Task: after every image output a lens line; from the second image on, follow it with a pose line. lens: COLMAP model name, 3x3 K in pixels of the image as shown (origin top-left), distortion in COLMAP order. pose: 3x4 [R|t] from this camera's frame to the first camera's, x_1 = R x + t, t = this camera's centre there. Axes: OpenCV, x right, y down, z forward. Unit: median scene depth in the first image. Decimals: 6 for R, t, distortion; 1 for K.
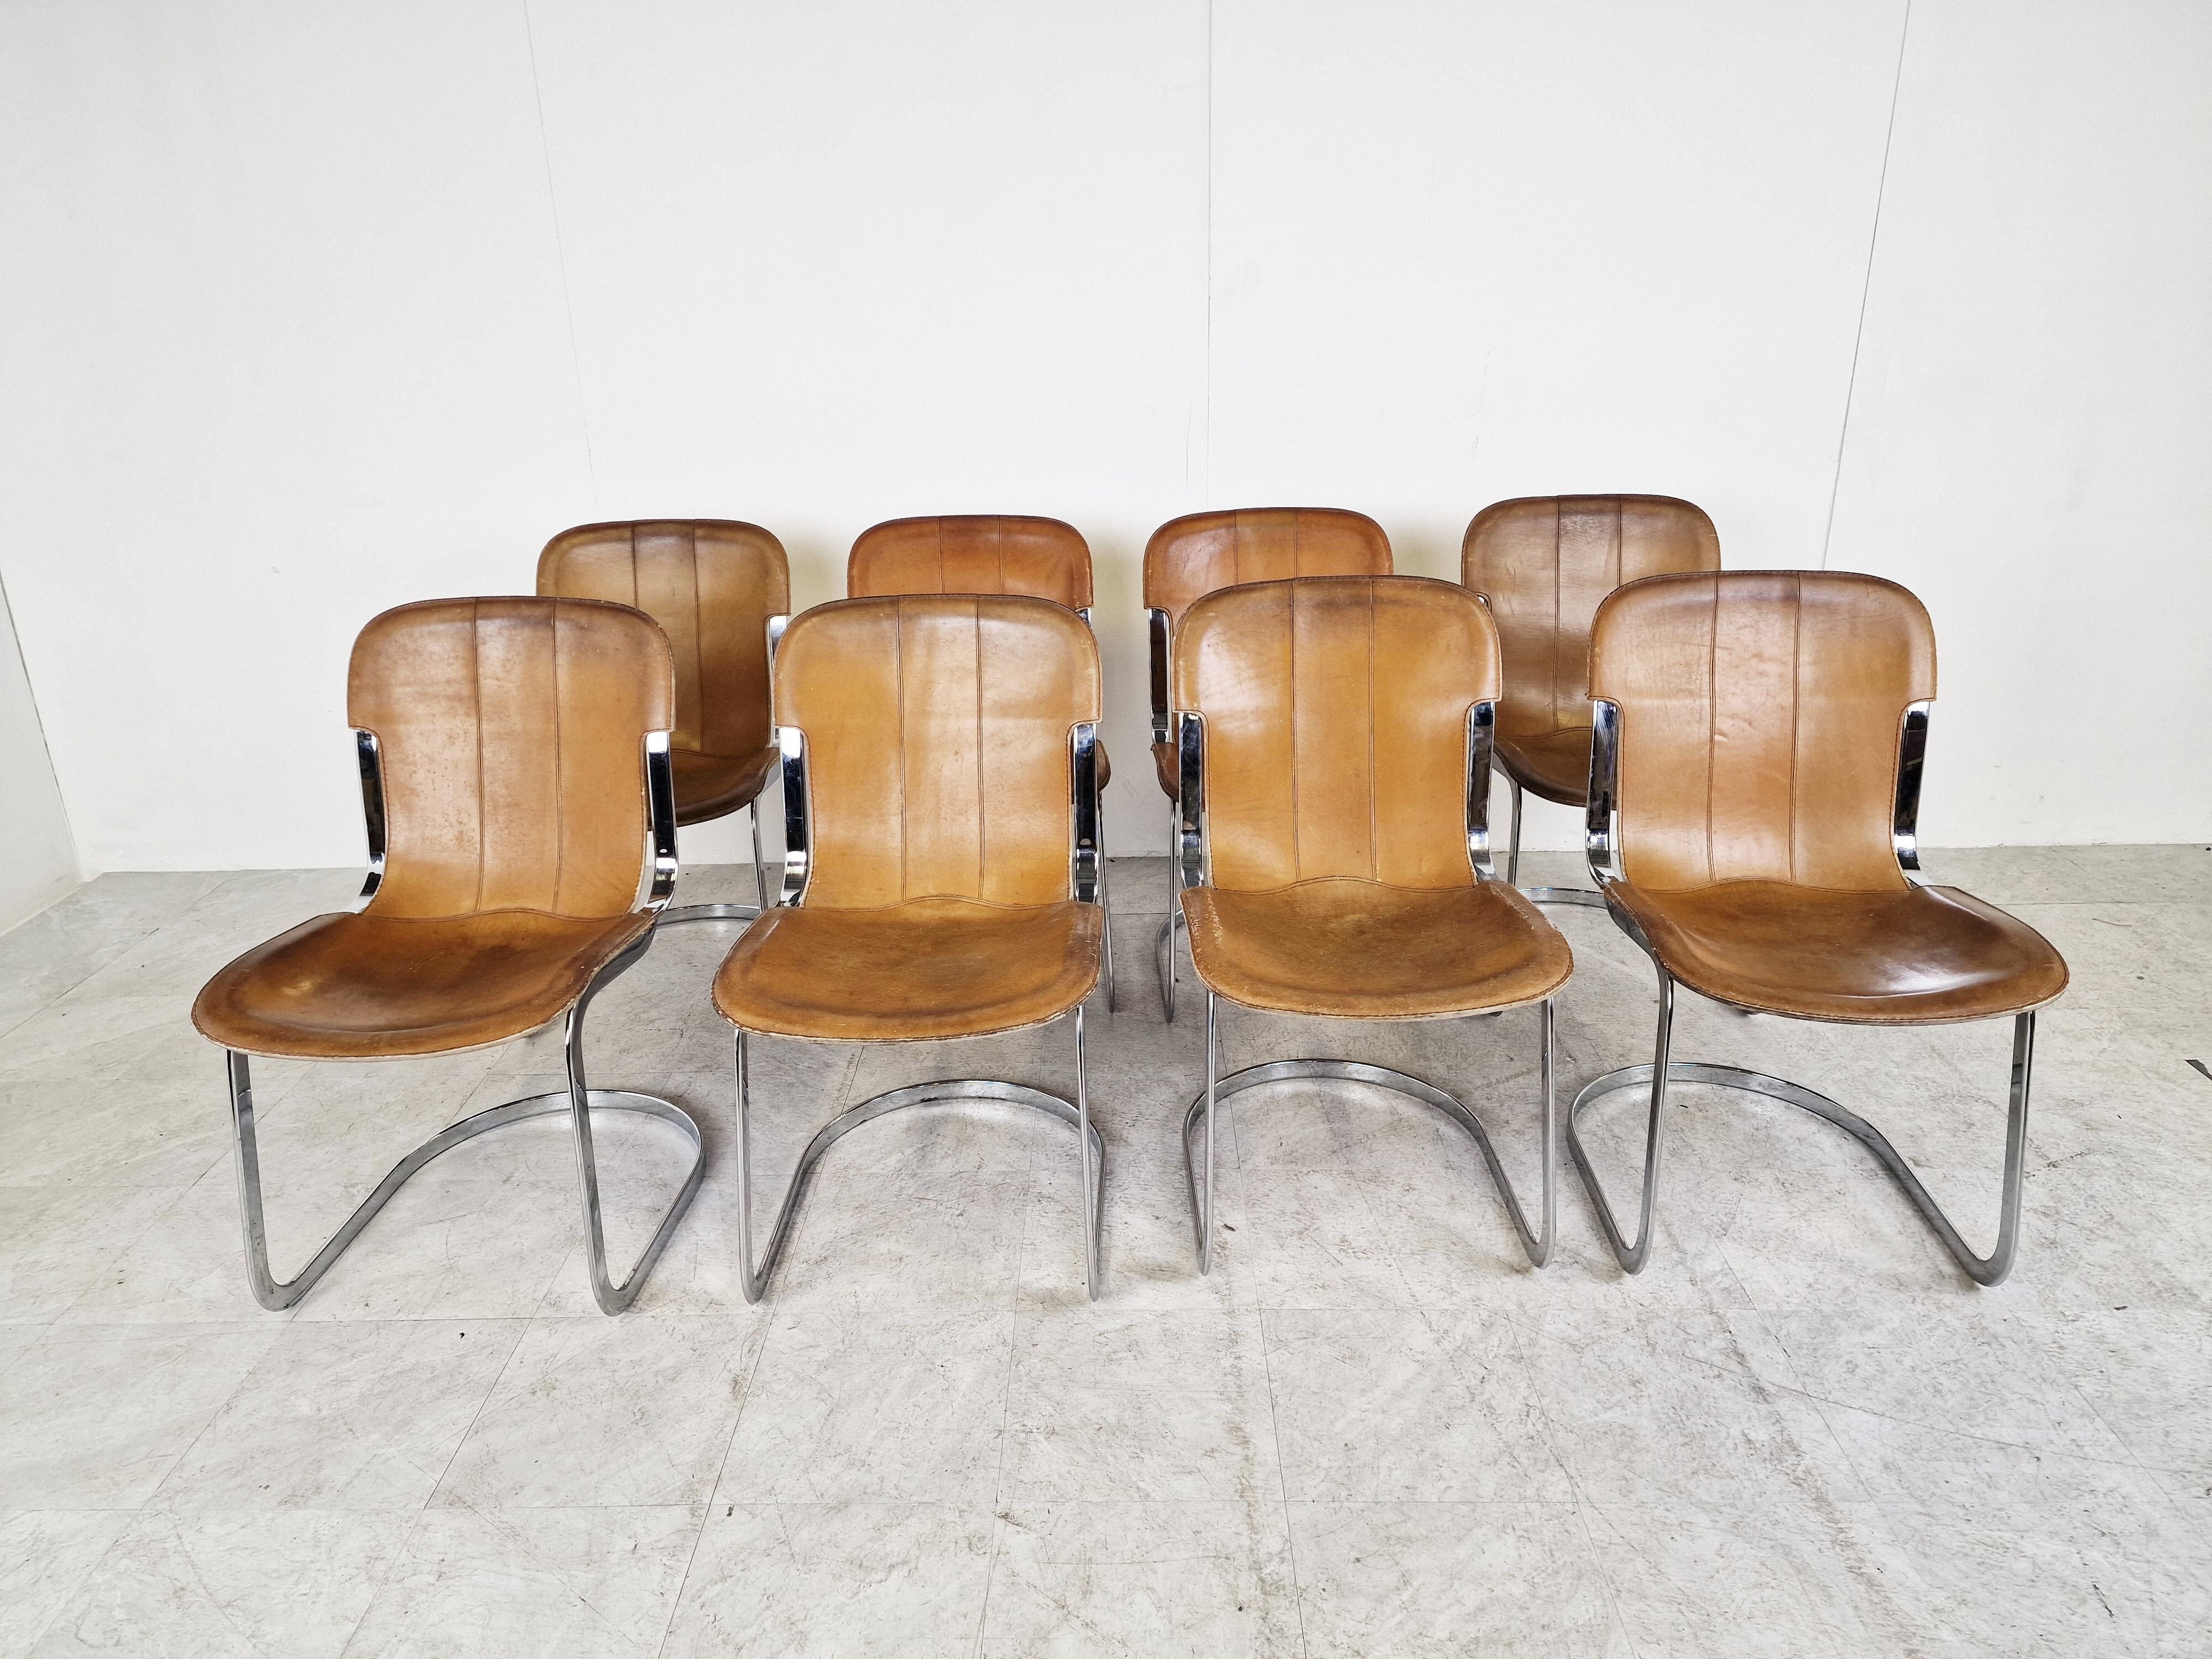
lens RADIAL K [[1470.3, 0, 1092.4], [0, 1470.3, 818.0], [0, 0, 1]] dist [0.054981, -0.050555]
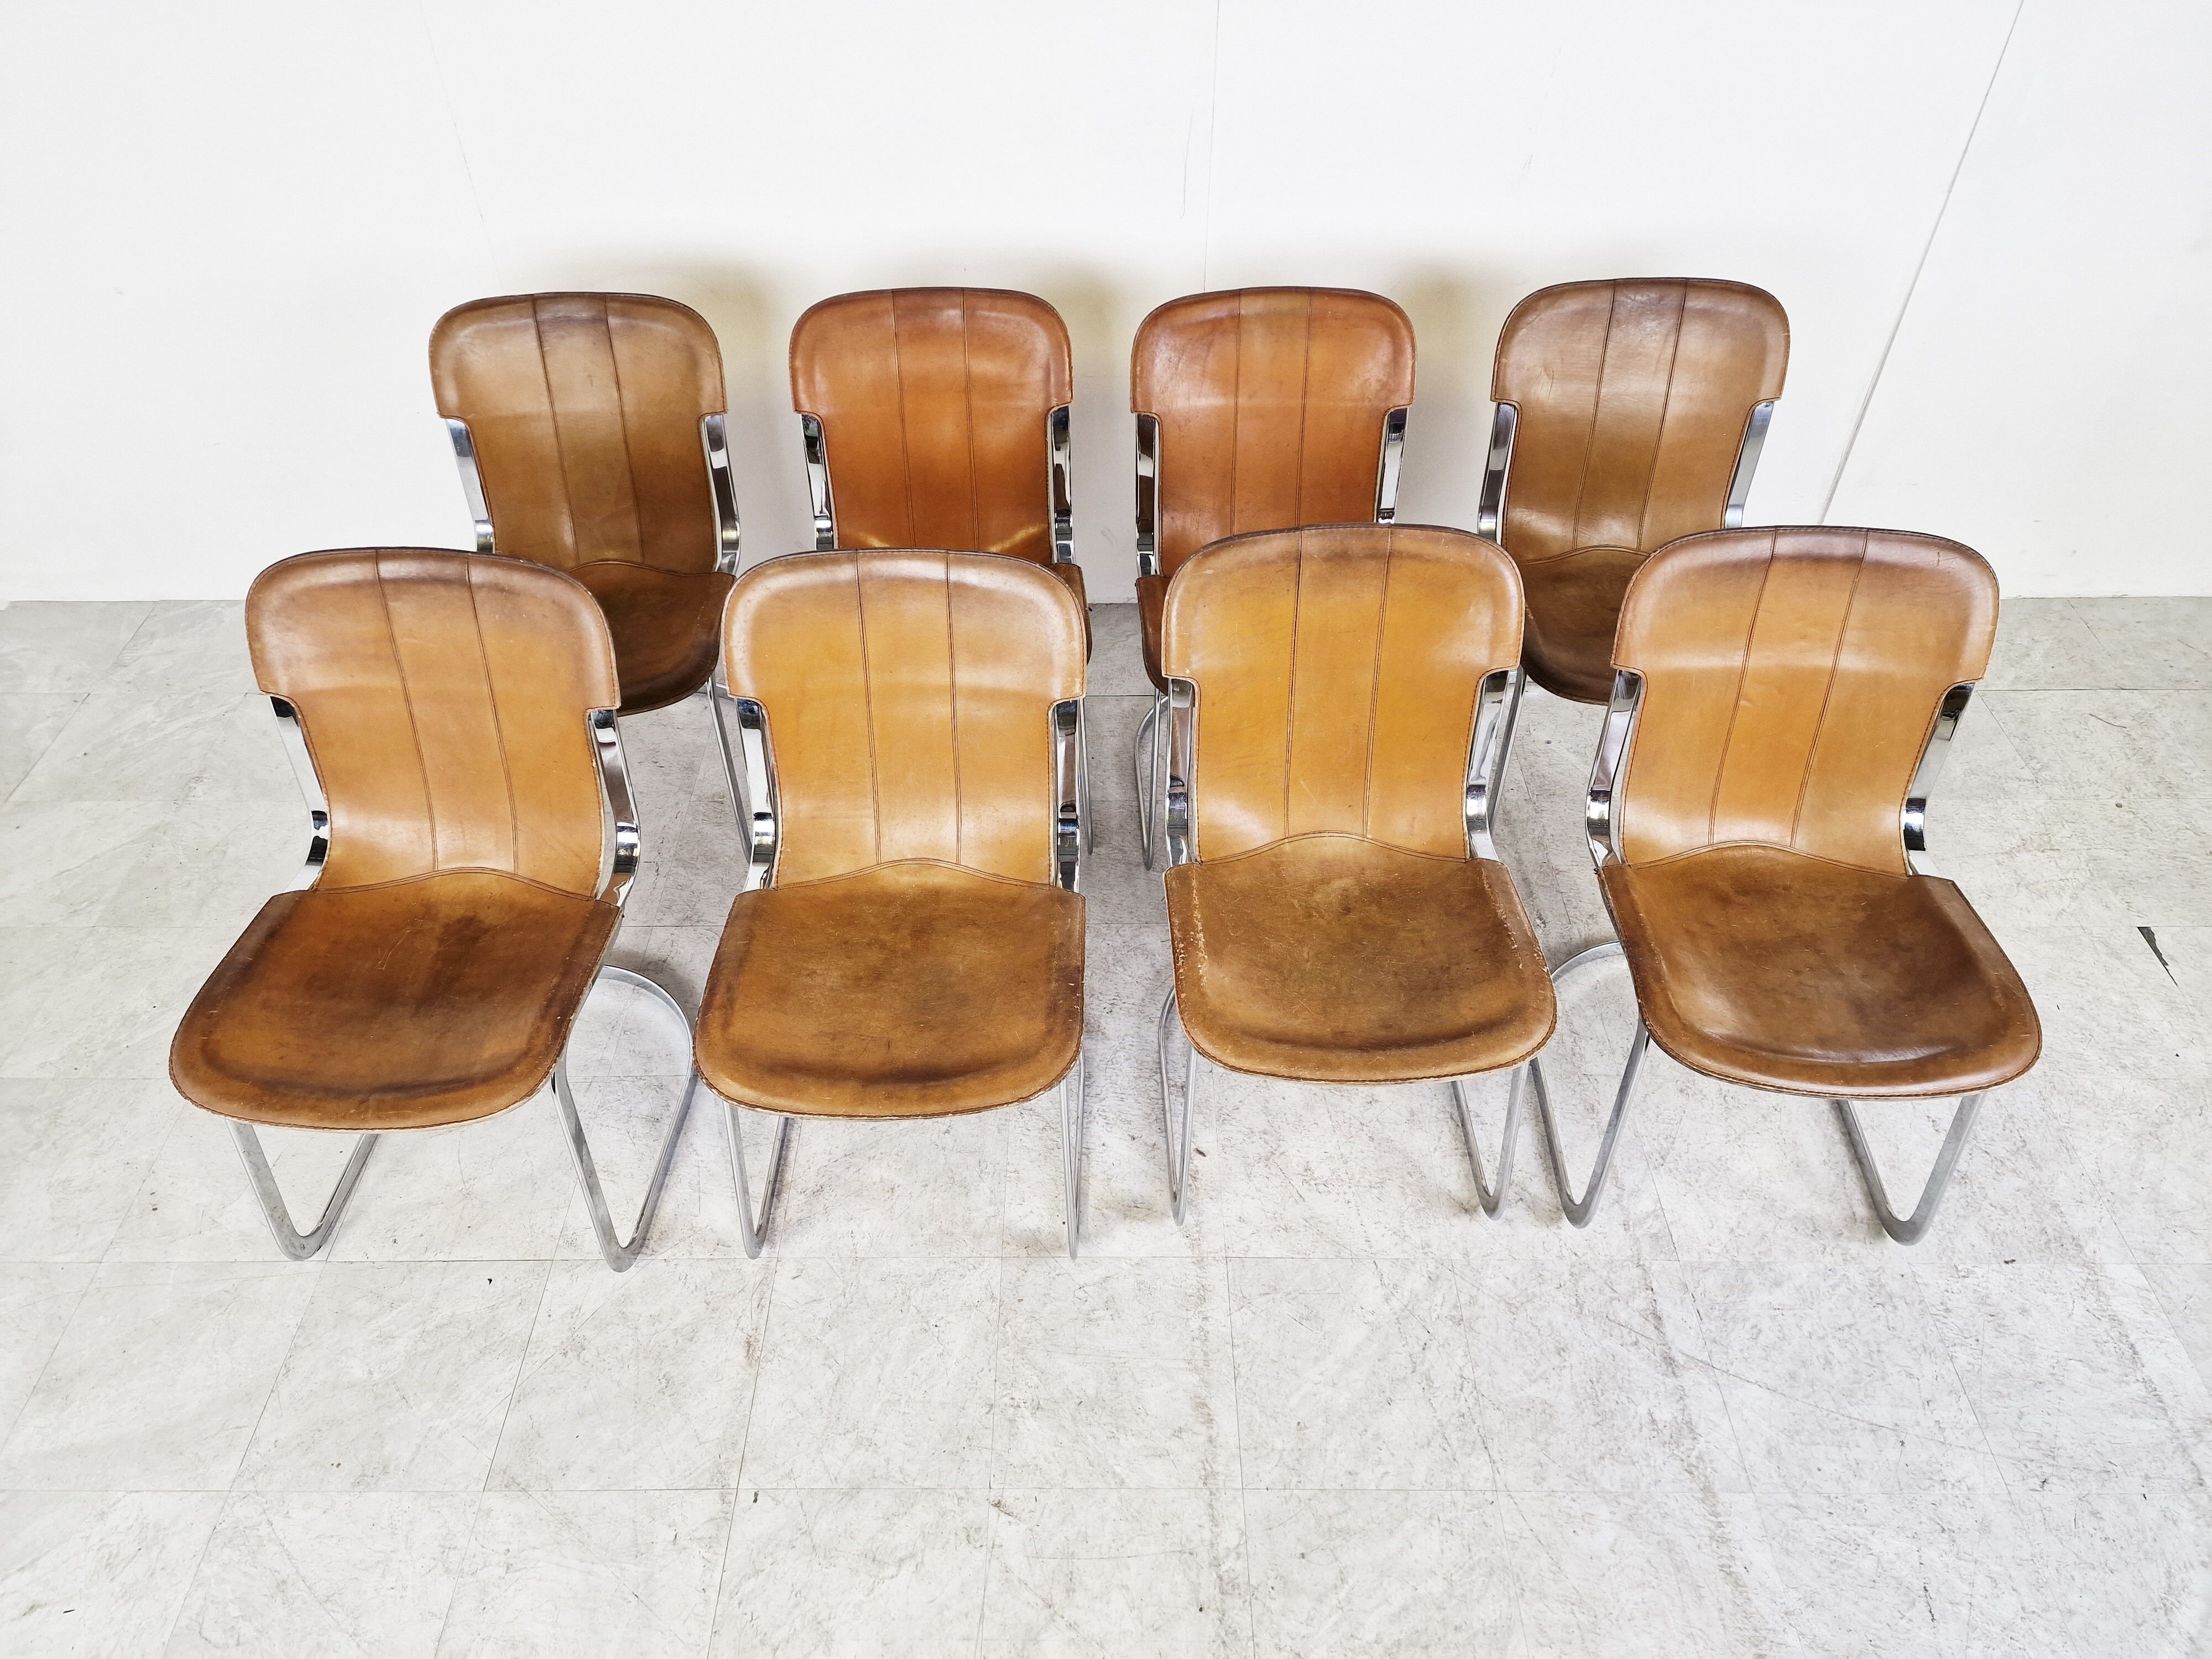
lens RADIAL K [[1470.3, 0, 1088.5], [0, 1470.3, 813.5], [0, 0, 1]] dist [0.054981, -0.050555]
pose [[0.999772, 0.002444, 0.021222, -0.012286], [-0.010661, 0.917960, 0.396529, -0.399508], [-0.018512, -0.396665, 0.917777, 0.135597]]
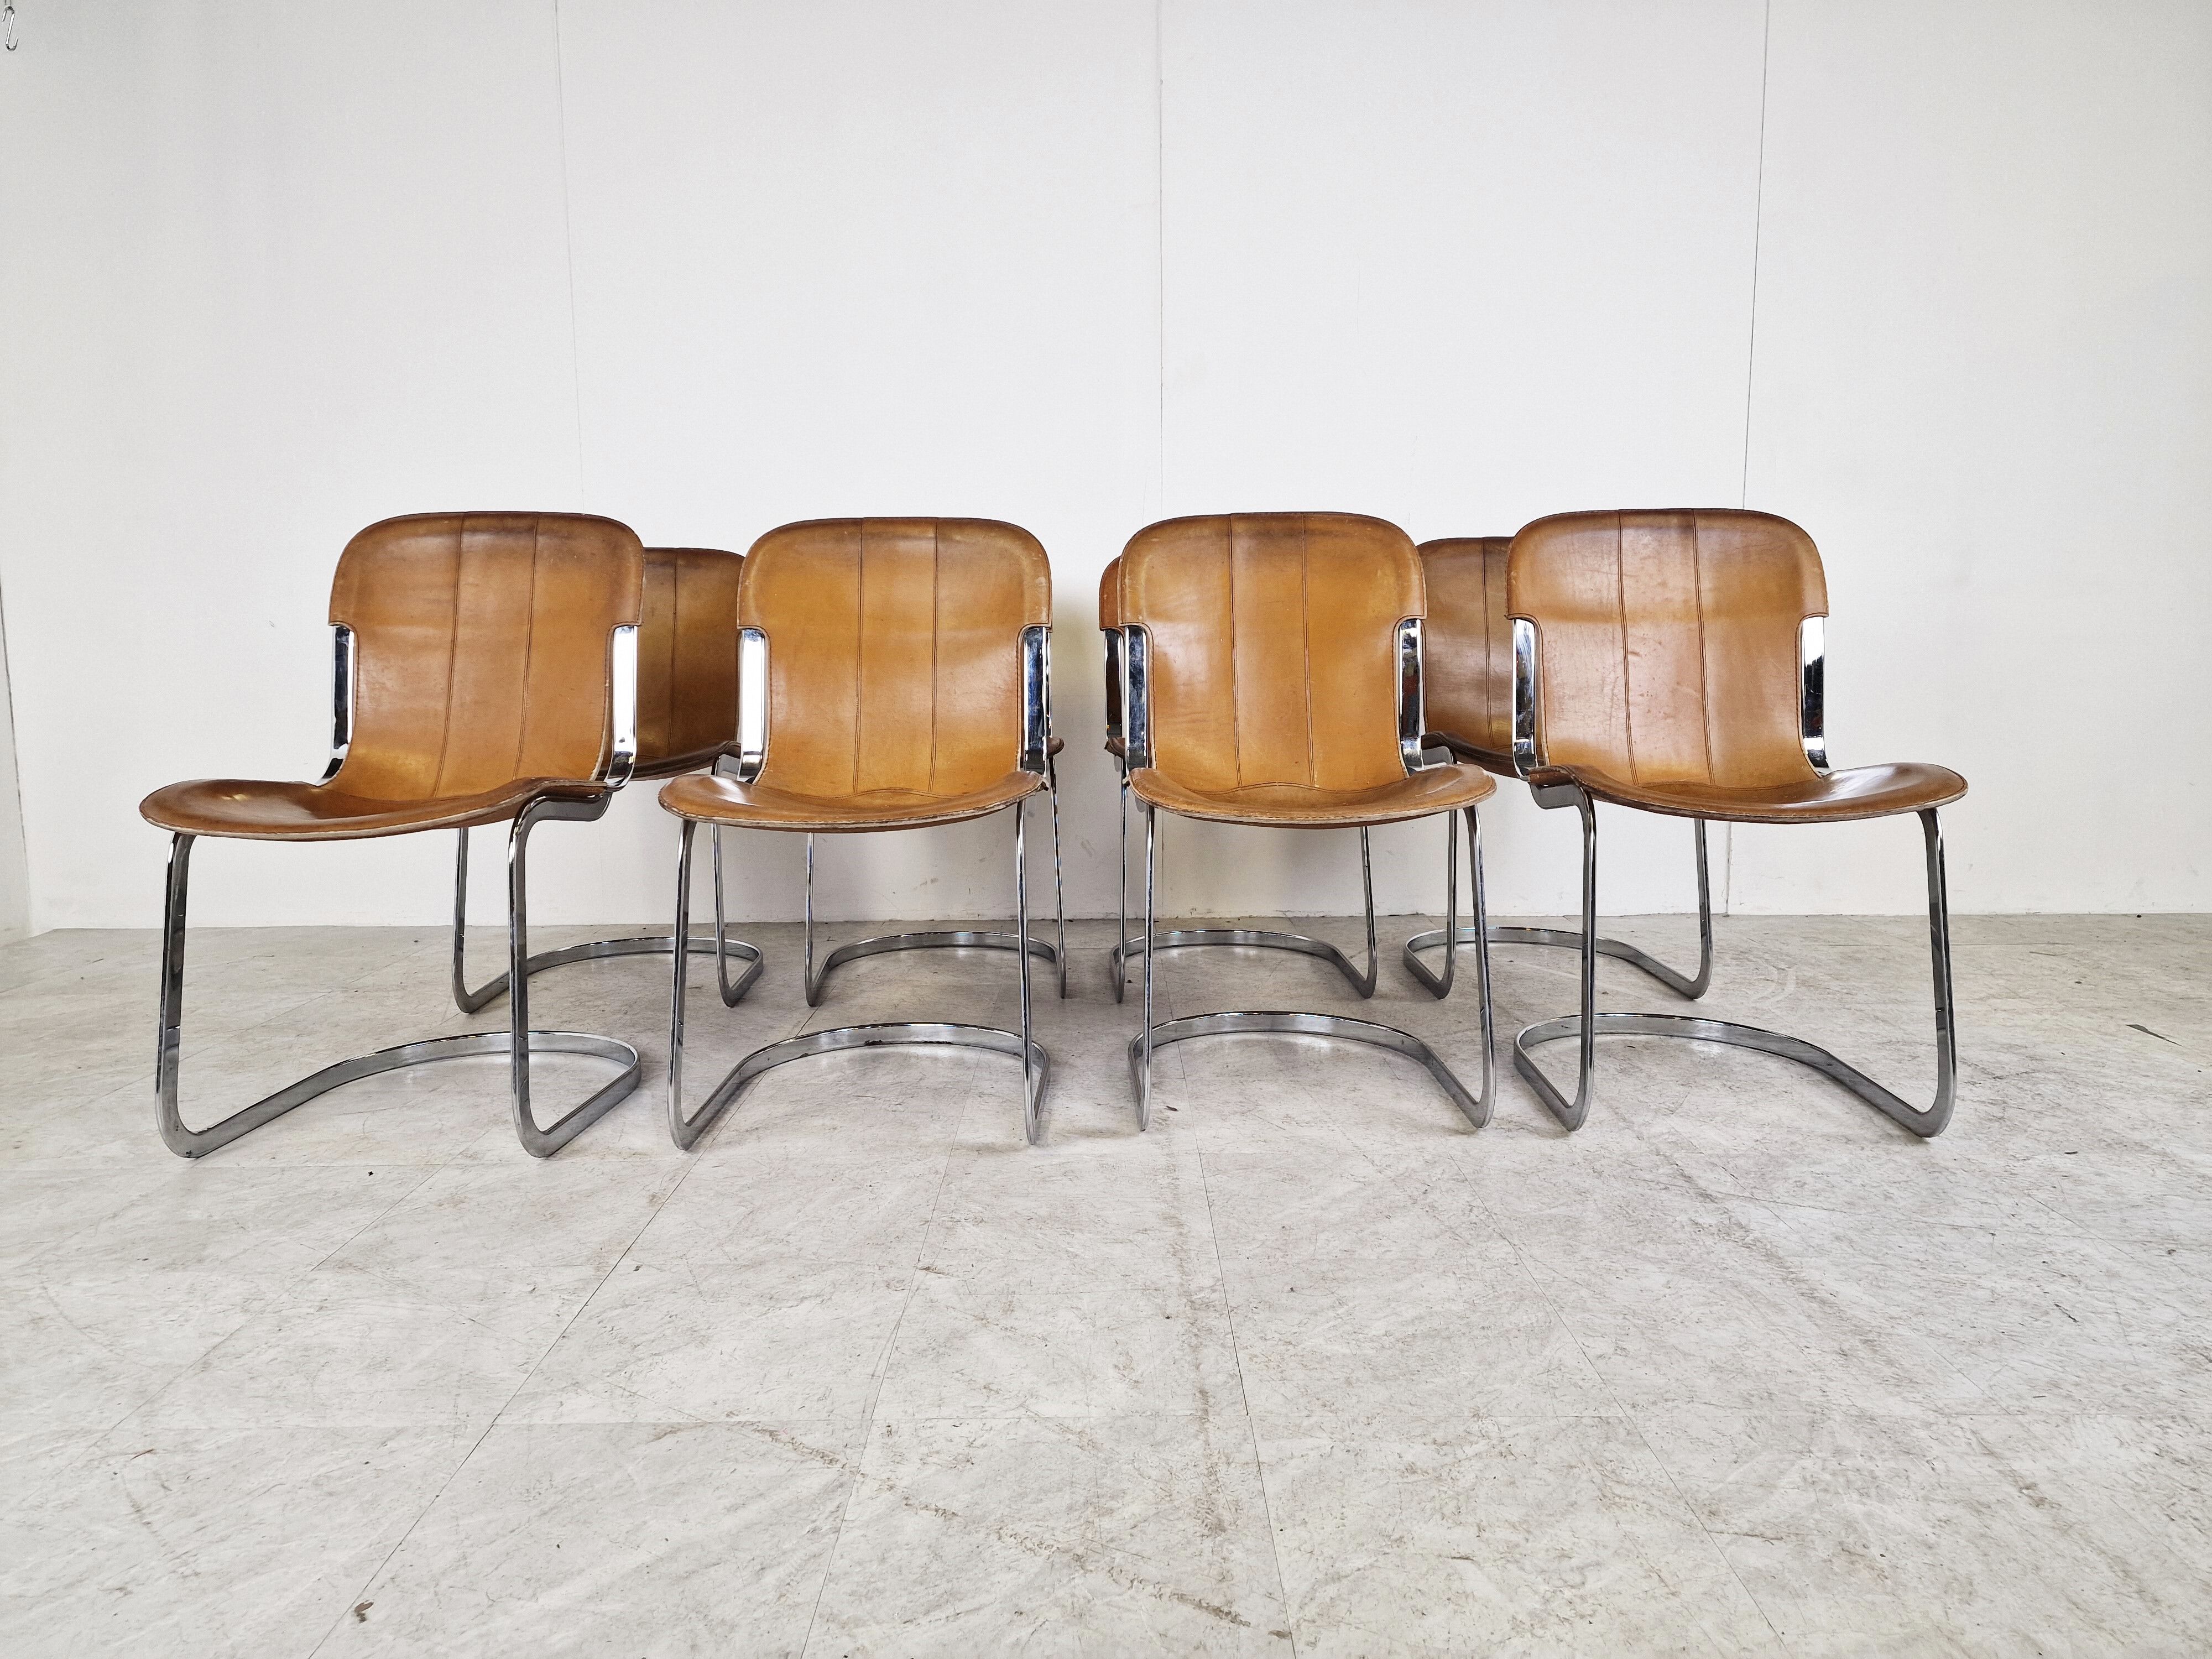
lens RADIAL K [[1470.3, 0, 1101.2], [0, 1470.3, 820.7], [0, 0, 1]] dist [0.054981, -0.050555]
pose [[0.999765, 0.012146, 0.017984, 0.027927], [-0.007696, 0.973281, -0.229490, 0.344085], [-0.020290, 0.229297, 0.973145, 0.003601]]
